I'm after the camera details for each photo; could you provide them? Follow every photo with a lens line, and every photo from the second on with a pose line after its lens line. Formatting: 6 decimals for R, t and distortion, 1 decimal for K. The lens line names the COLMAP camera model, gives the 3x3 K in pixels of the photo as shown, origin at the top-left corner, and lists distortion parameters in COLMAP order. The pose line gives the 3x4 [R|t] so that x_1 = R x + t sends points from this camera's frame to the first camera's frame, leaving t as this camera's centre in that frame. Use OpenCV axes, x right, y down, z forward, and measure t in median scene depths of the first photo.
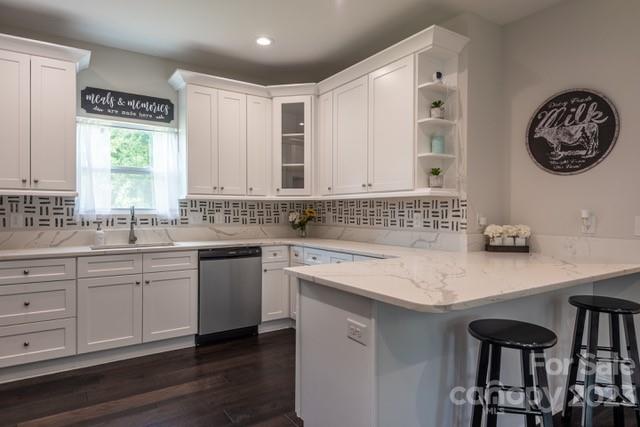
lens RADIAL K [[346.7, 0, 320.0], [0, 346.7, 213.5], [0, 0, 1]] dist [-0.002090, -0.000624]
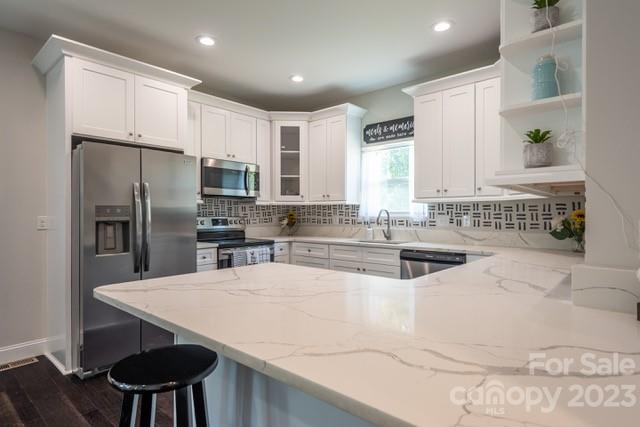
lens RADIAL K [[350.1, 0, 318.4], [0, 350.1, 212.7], [0, 0, 1]] dist [0.020890, -0.001469]
pose [[0.282830, -0.005328, -0.959155, 0.566717], [-0.004719, 0.999965, -0.006946, -0.001976], [0.959159, 0.006491, 0.282795, 0.375855]]
